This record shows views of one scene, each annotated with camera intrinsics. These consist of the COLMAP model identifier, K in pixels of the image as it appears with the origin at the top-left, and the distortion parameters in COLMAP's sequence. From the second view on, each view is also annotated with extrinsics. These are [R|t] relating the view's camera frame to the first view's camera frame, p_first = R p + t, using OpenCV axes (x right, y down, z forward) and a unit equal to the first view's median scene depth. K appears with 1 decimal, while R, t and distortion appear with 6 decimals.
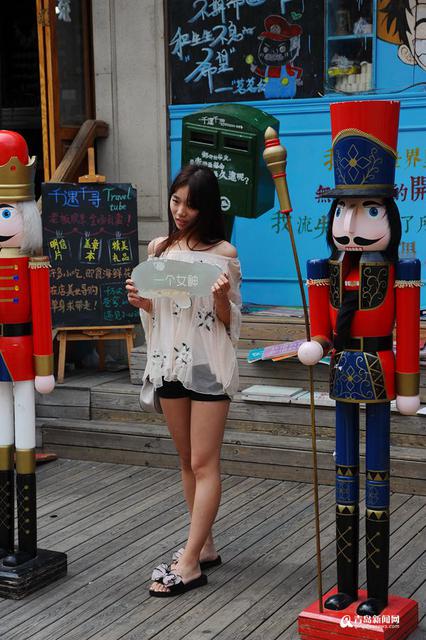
lens RADIAL K [[1218.2, 0, 213.2], [0, 1218.2, 320.0], [0, 0, 1]] dist [0.194278, 0.000000]
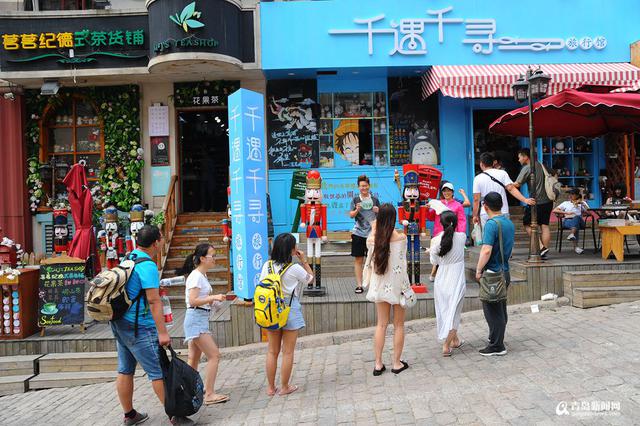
lens RADIAL K [[520.0, 0, 320.2], [0, 520.0, 212.5], [0, 0, 1]] dist [-0.001141, -0.000028]
pose [[0.899561, -0.011574, 0.436642, -0.523326], [0.063185, 0.992583, -0.103863, 0.086065], [-0.432201, 0.121020, 0.893620, -0.257117]]
